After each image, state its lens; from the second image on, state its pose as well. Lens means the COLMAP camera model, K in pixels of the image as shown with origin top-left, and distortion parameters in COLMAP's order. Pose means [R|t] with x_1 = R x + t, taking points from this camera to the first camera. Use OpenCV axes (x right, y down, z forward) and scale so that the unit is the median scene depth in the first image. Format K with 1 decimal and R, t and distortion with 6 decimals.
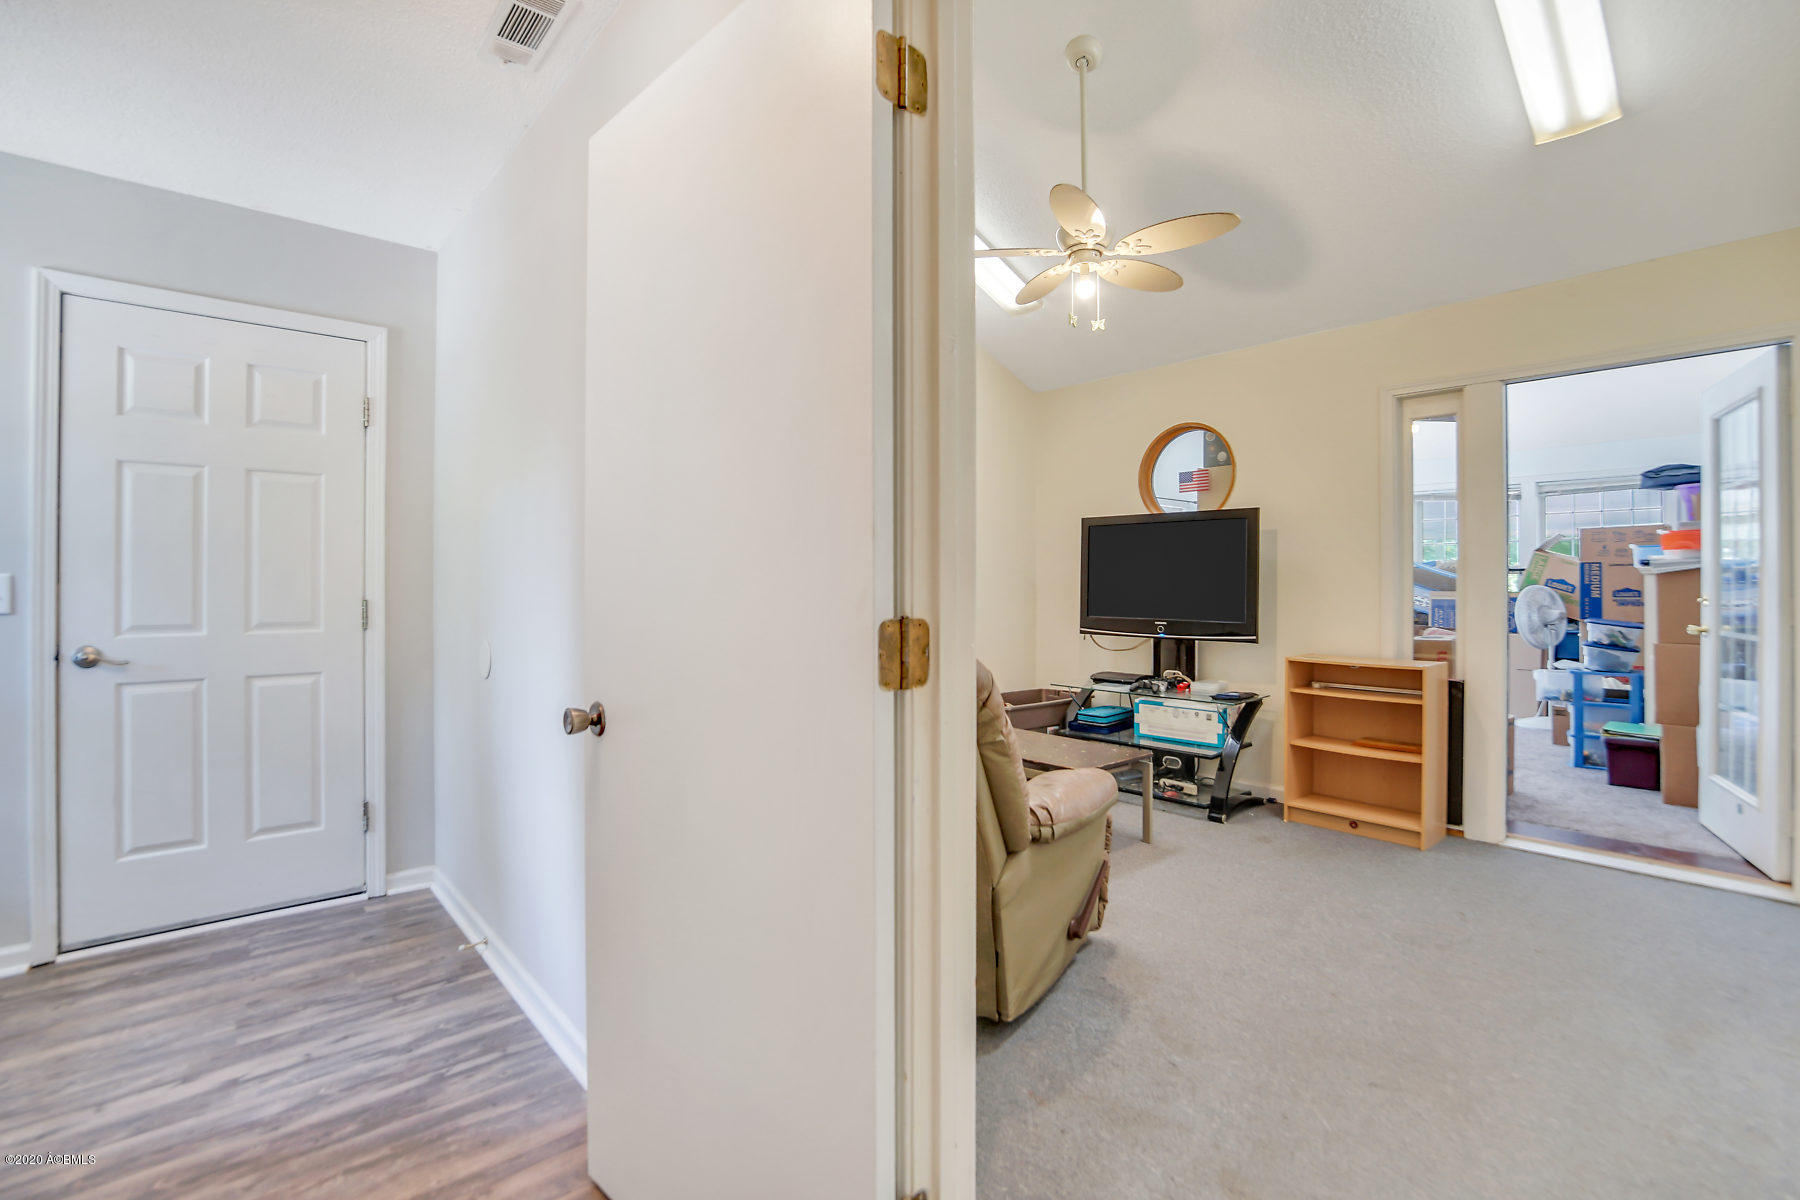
lens RADIAL K [[804.6, 0, 905.9], [0, 804.6, 584.9], [0, 0, 1]] dist [-0.024748, 0.002476]
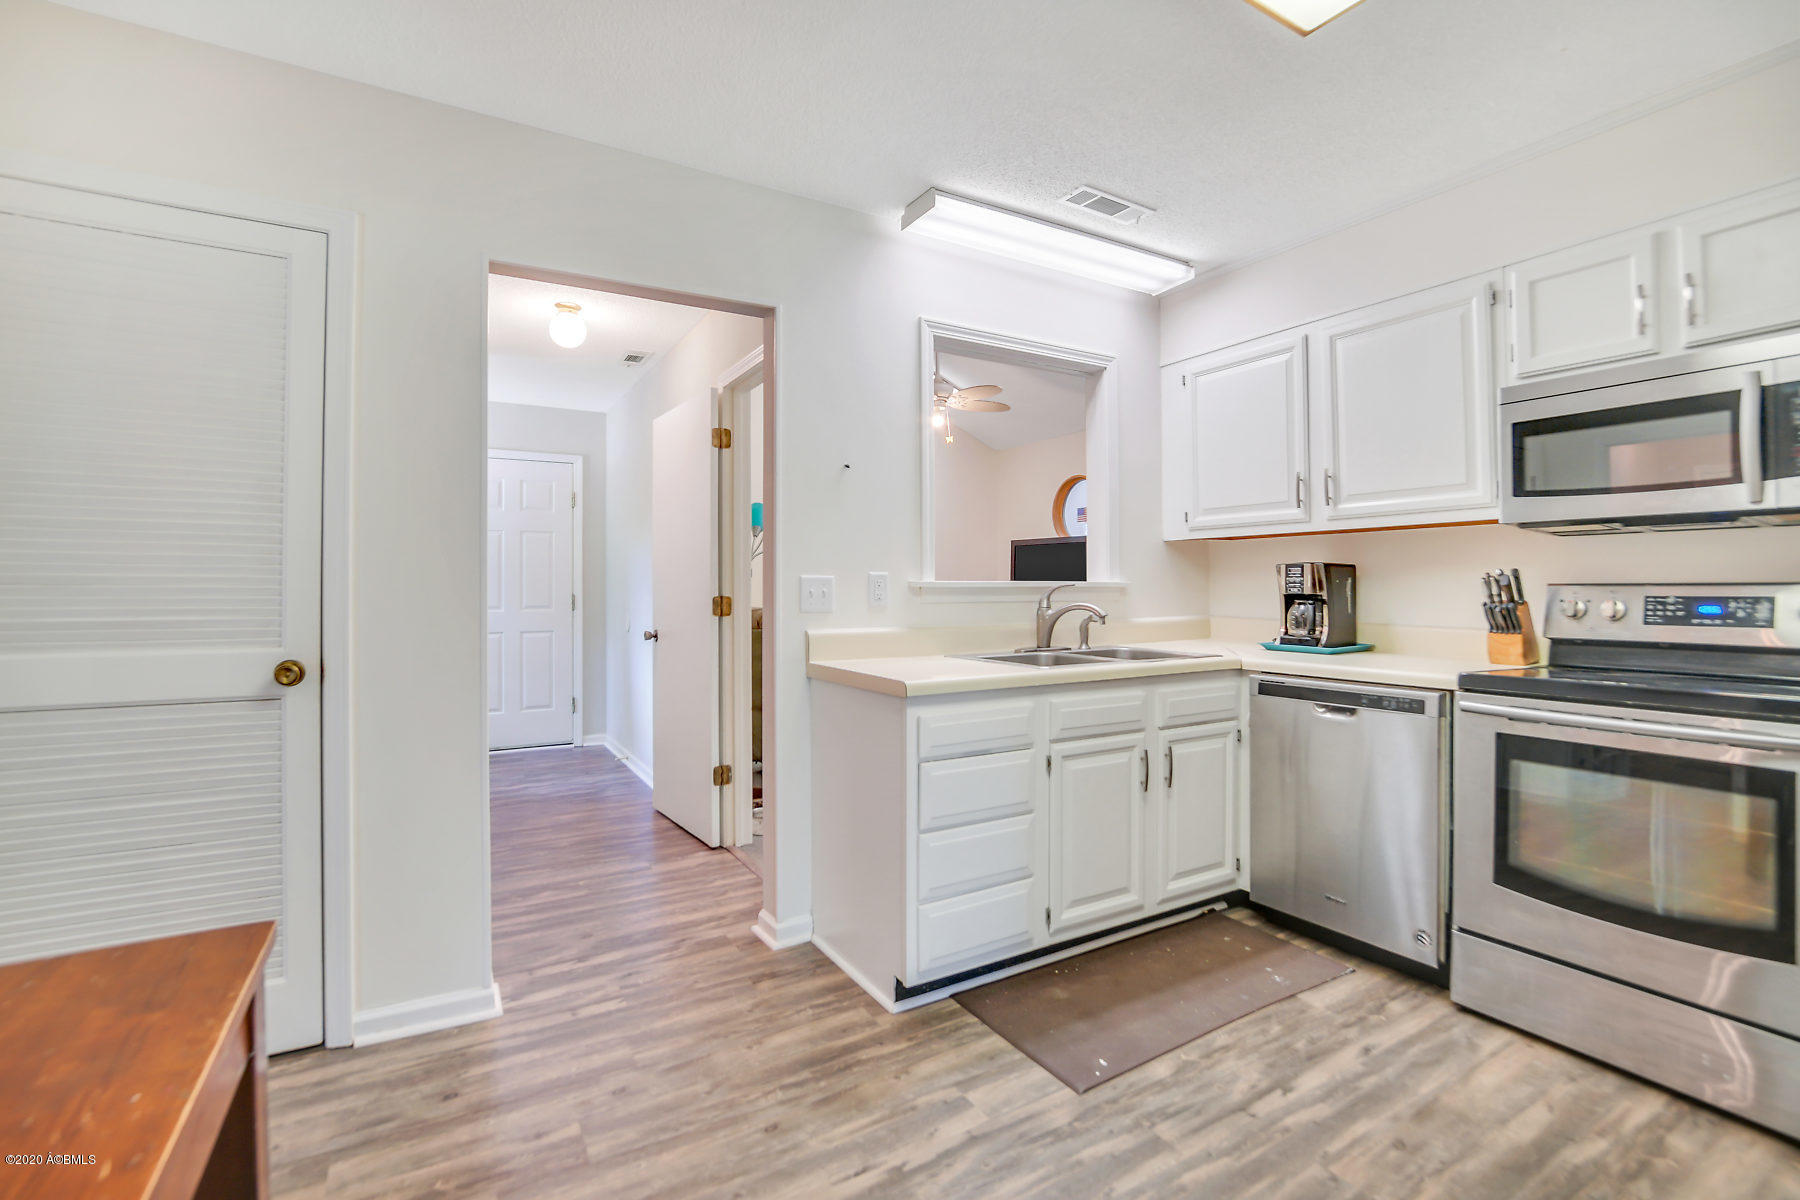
lens RADIAL K [[804.6, 0, 907.0], [0, 804.6, 595.8], [0, 0, 1]] dist [-0.024748, 0.002476]
pose [[0.982477, 0.003256, -0.186356, 0.391861], [-0.001095, 0.999931, 0.011698, -0.000350], [0.186381, -0.011289, 0.982413, -0.620079]]
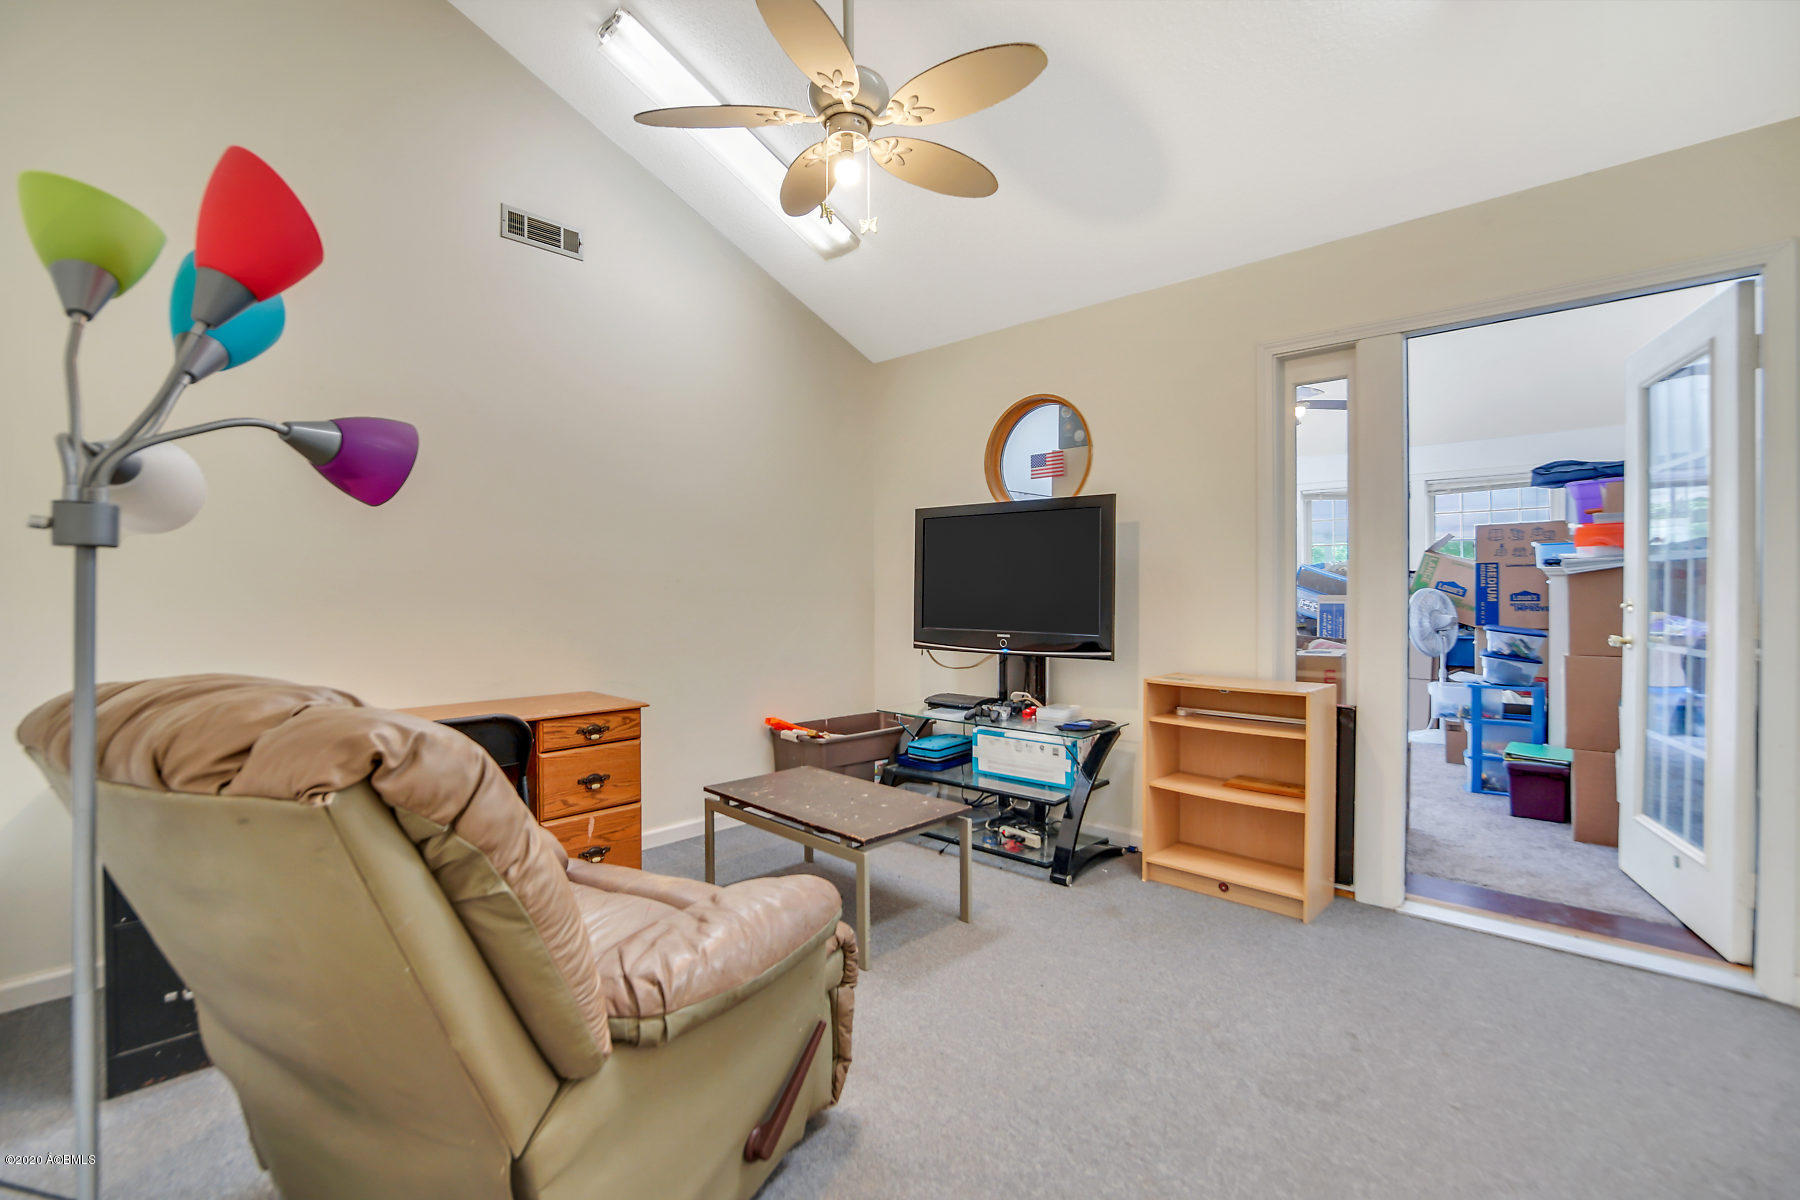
lens RADIAL K [[804.6, 0, 885.0], [0, 804.6, 597.7], [0, 0, 1]] dist [-0.024748, 0.002476]
pose [[0.996566, -0.004099, 0.082706, 0.151283], [0.003272, 0.999943, 0.010131, -0.000016], [-0.082743, -0.009826, 0.996522, 0.221603]]
